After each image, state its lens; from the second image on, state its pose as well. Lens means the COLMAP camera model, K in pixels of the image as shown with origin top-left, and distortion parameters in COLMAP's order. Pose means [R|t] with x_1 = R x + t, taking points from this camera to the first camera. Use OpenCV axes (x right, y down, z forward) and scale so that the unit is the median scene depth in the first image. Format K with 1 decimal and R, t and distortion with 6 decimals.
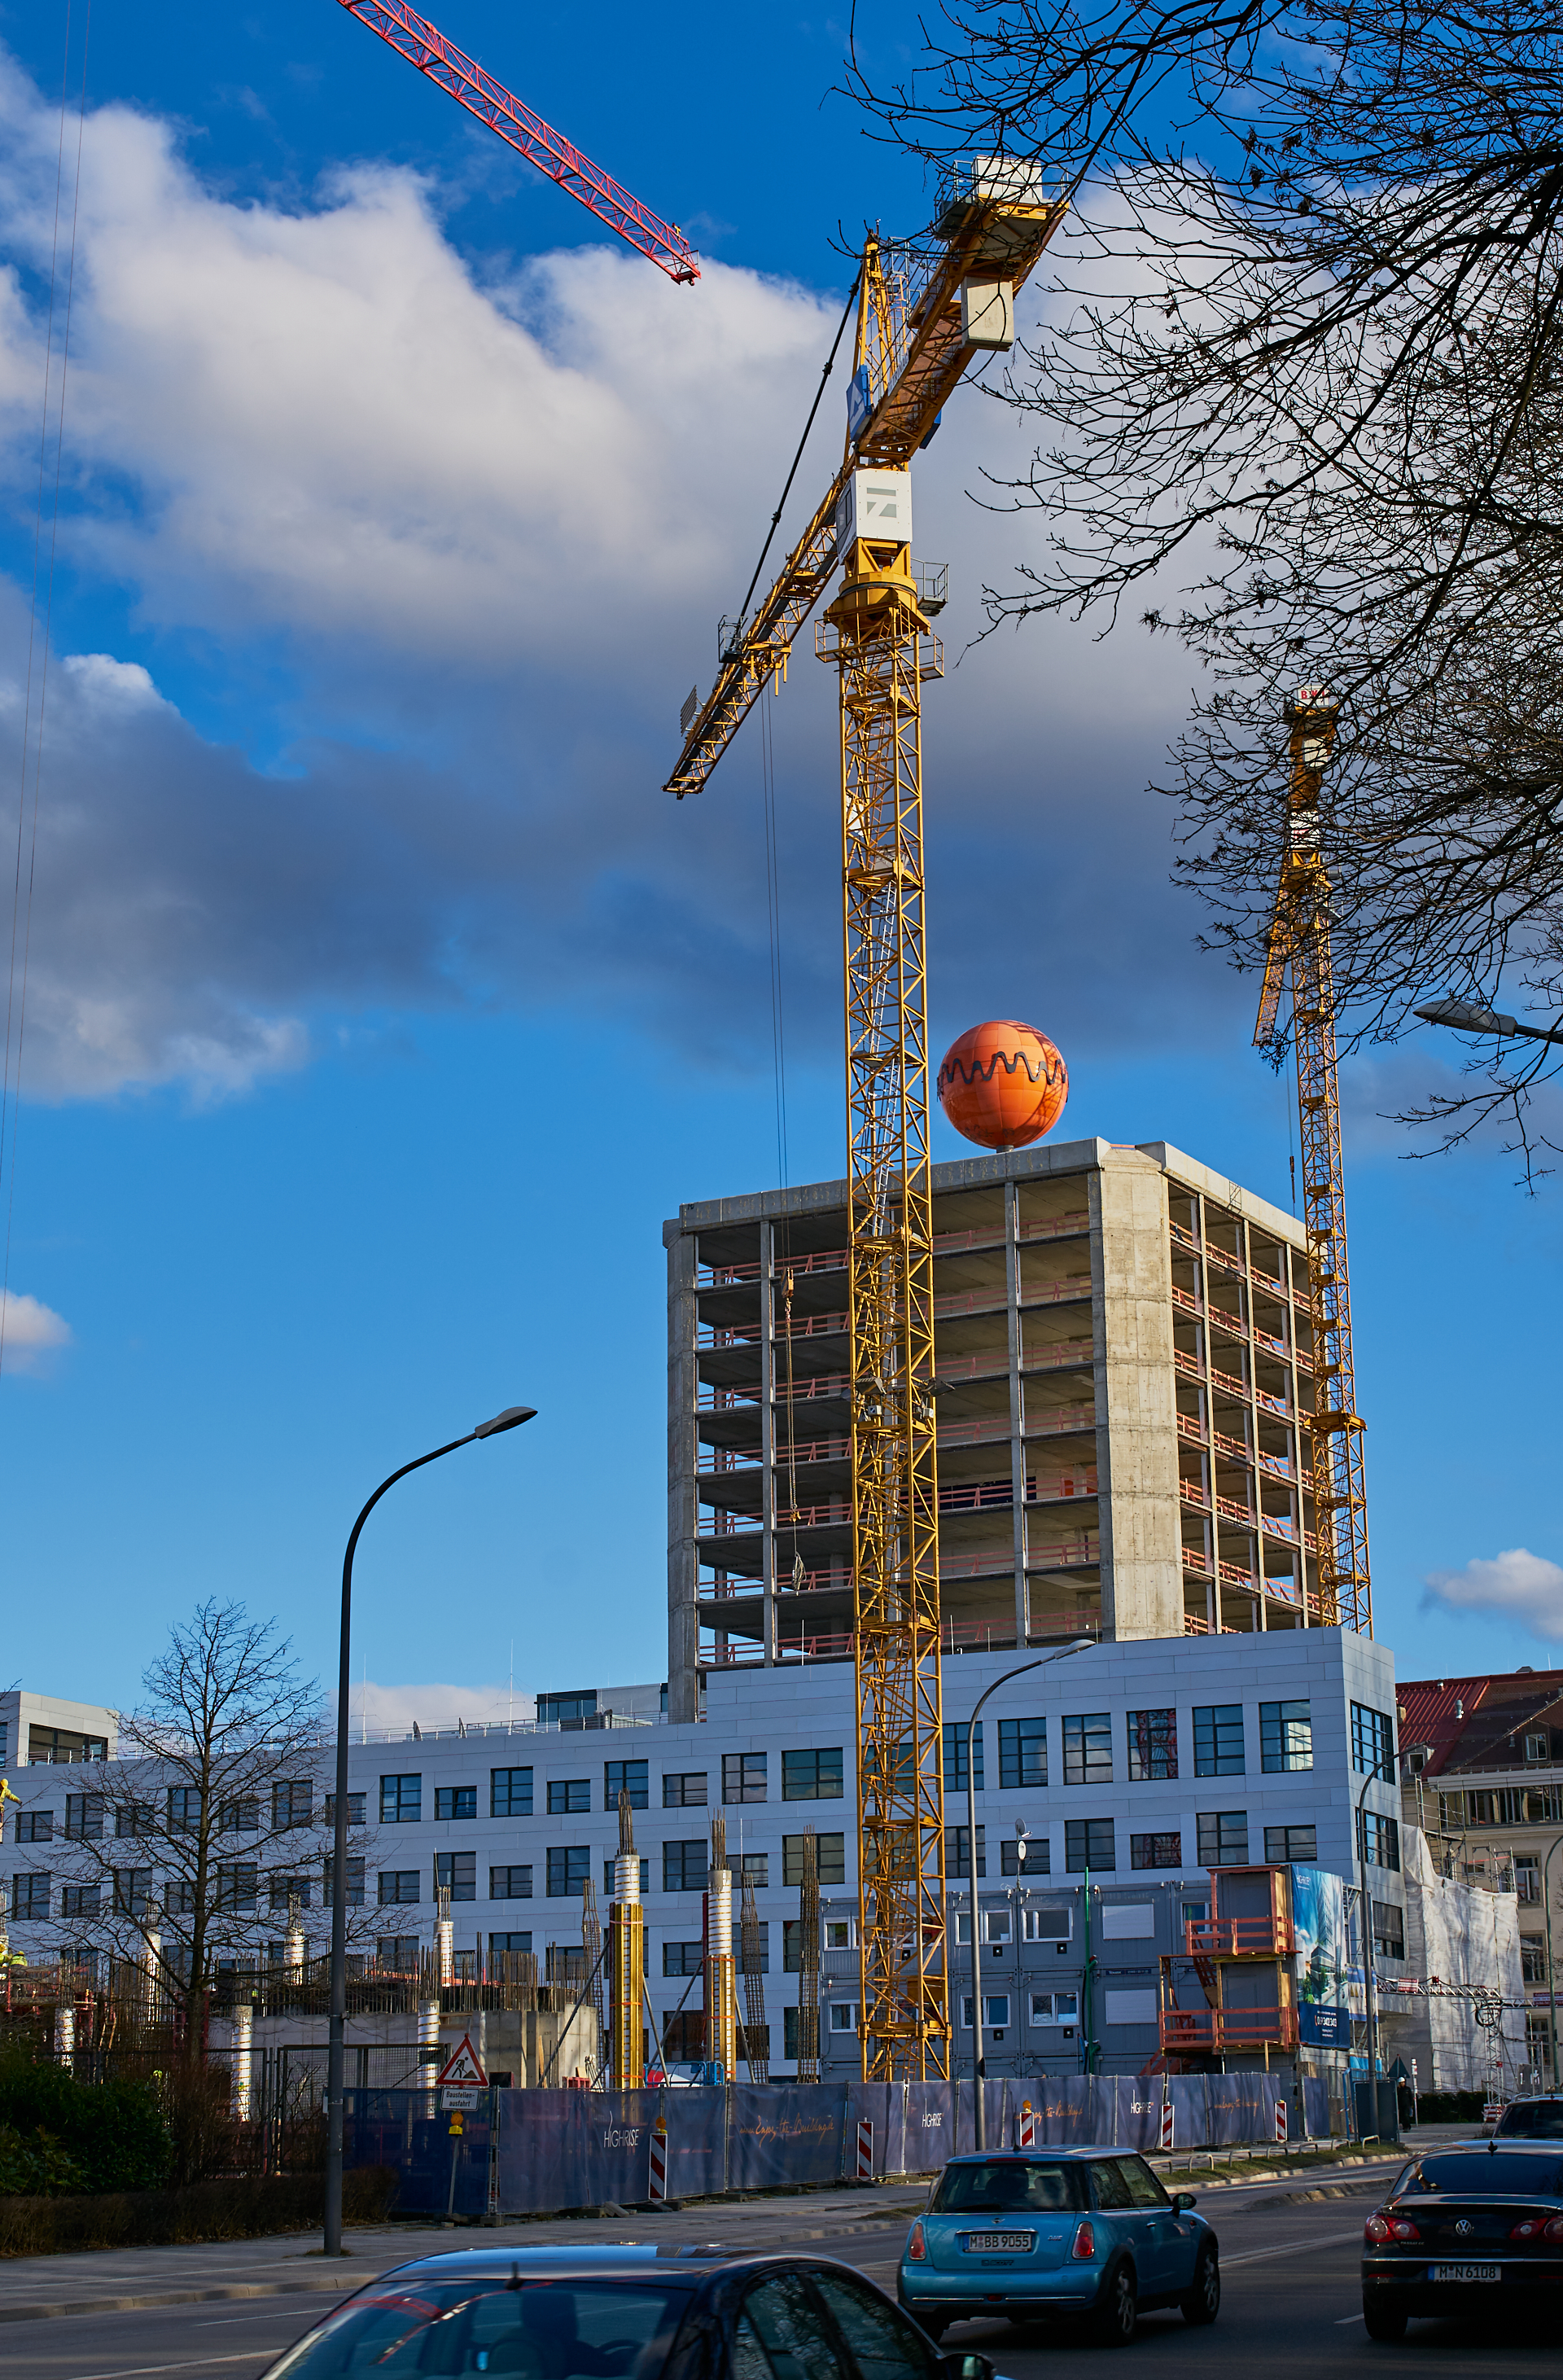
lens RADIAL K [[3686.9, 0, 779.8], [0, 3686.9, 1236.7], [0, 0, 1]] dist [-0.006466, 0.000000]
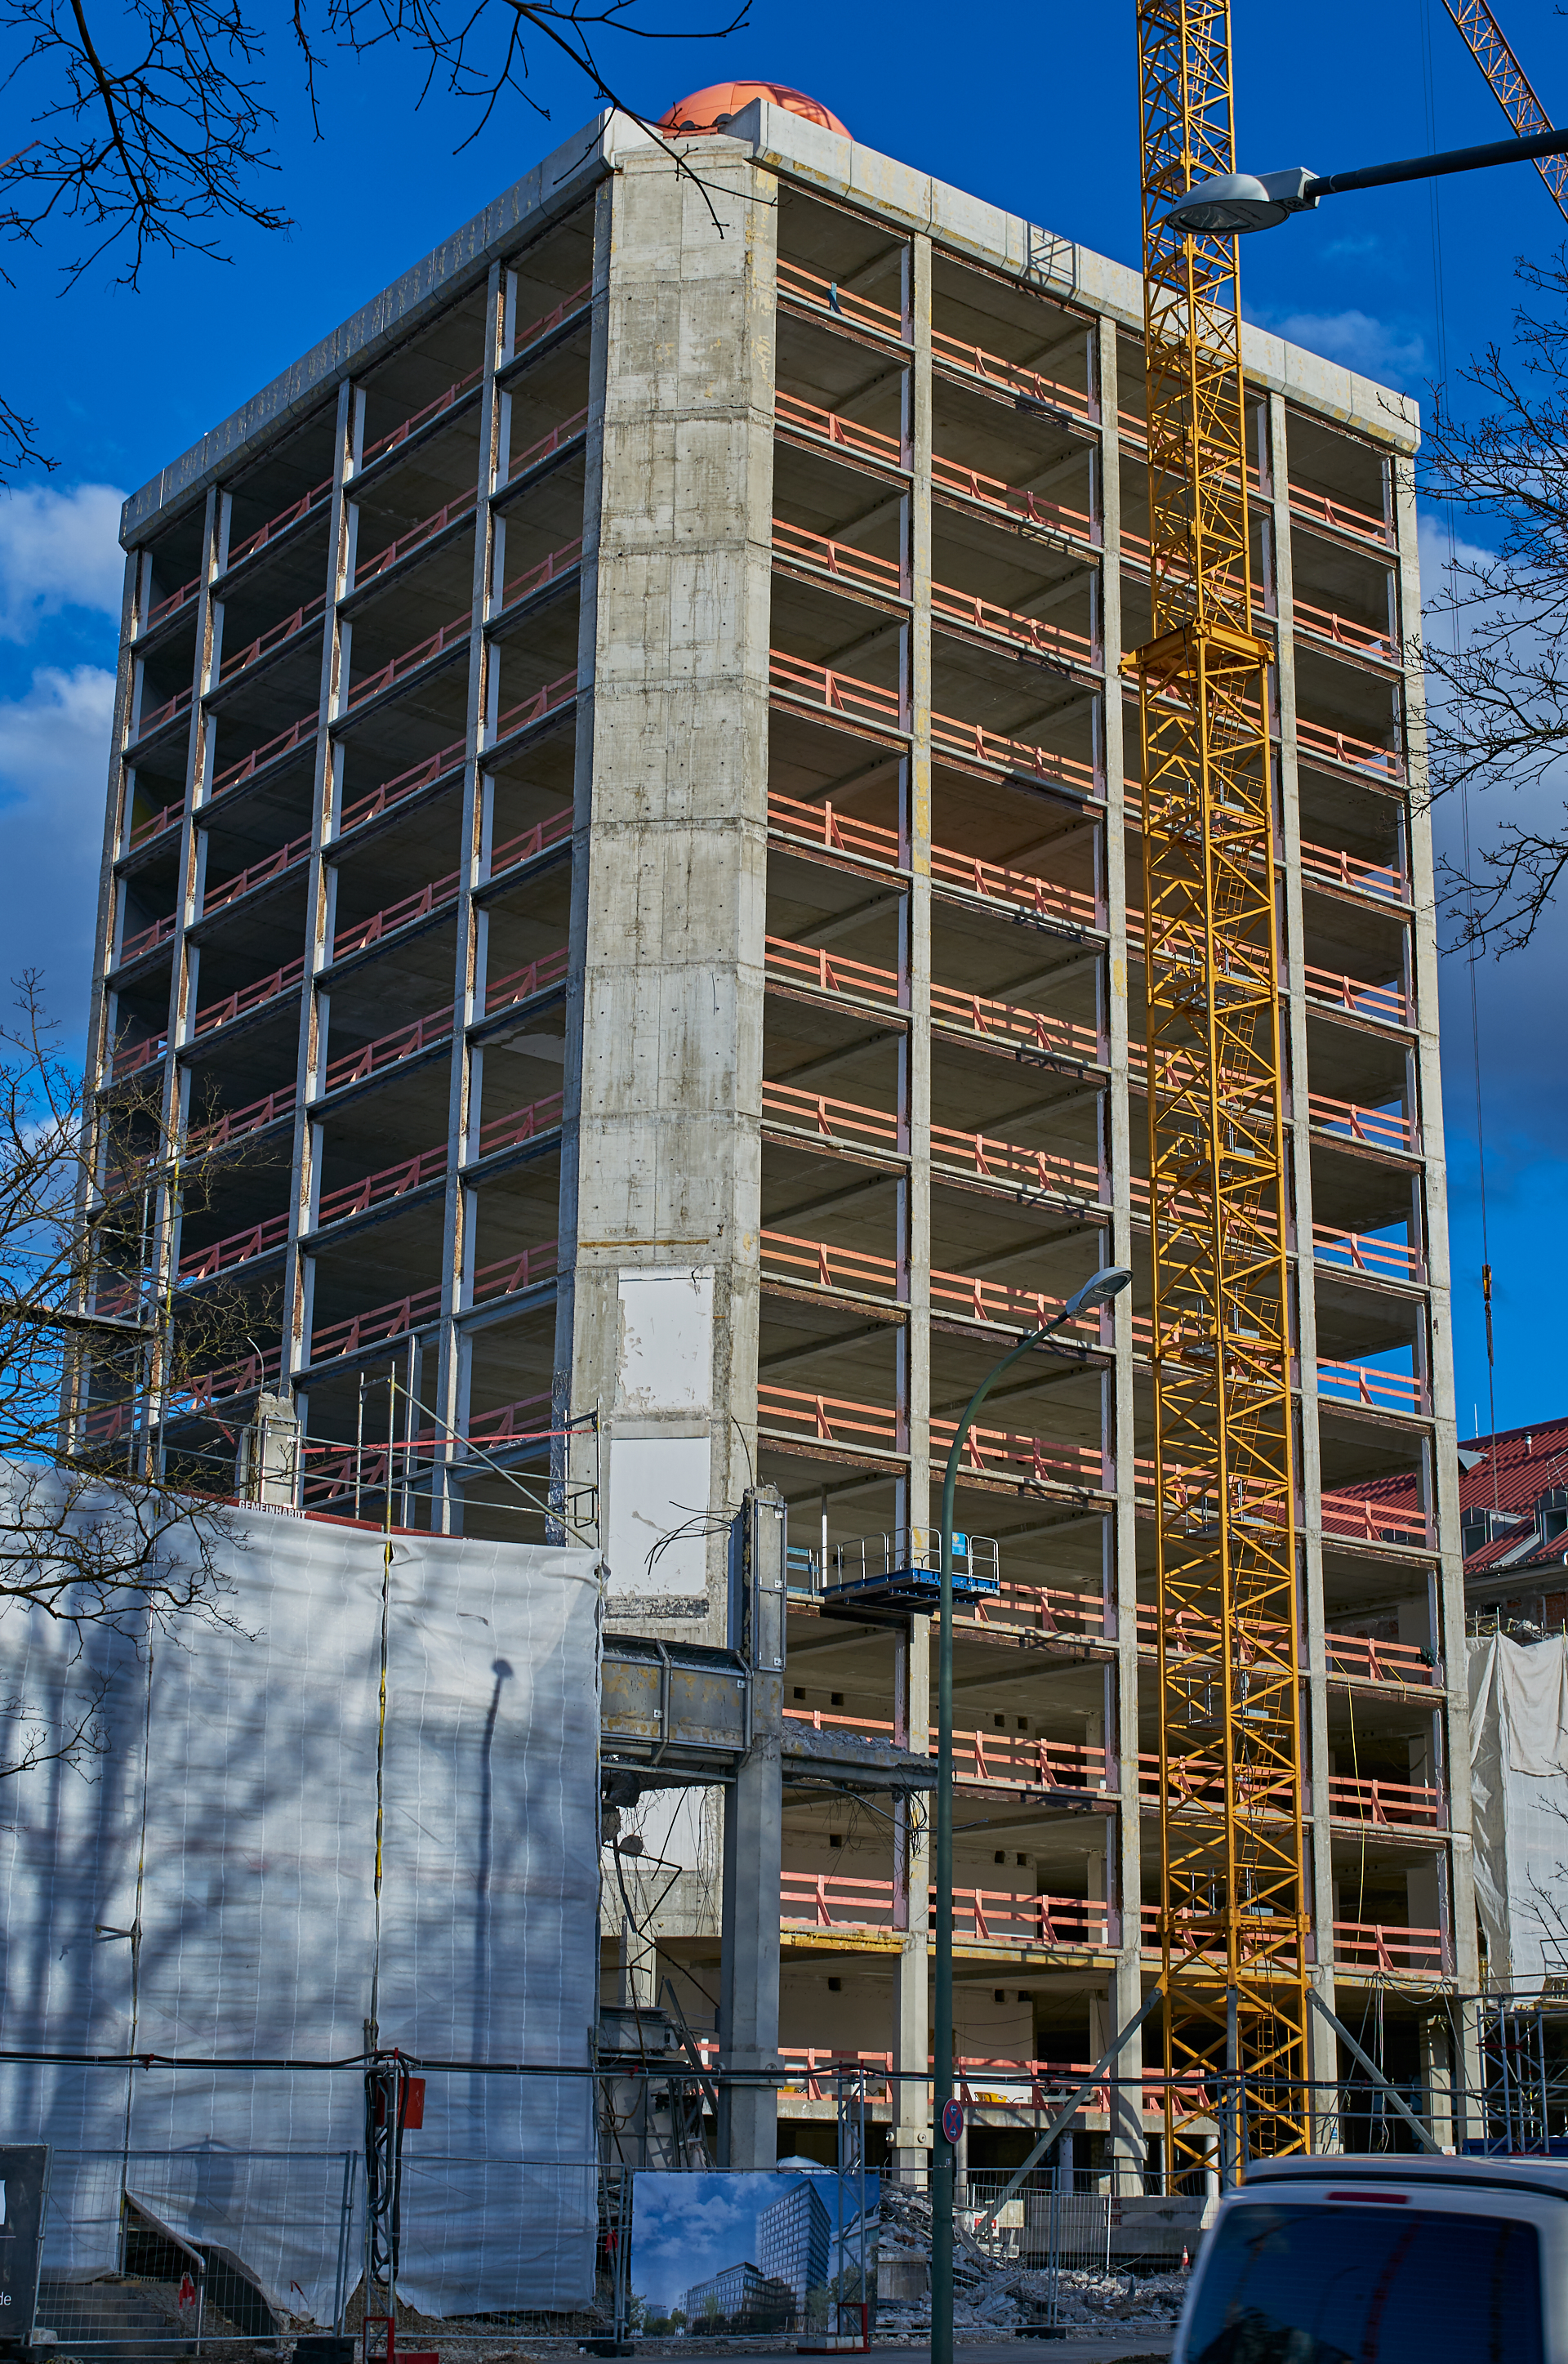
lens RADIAL K [[3514.4, 0, 705.2], [0, 3514.4, 1147.2], [0, 0, 1]] dist [-0.029234, 0.000000]
pose [[0.914679, -0.094619, -0.392950, 0.261359], [0.074021, 0.994984, -0.067284, 0.135373], [0.397346, 0.032457, 0.917095, 0.609265]]
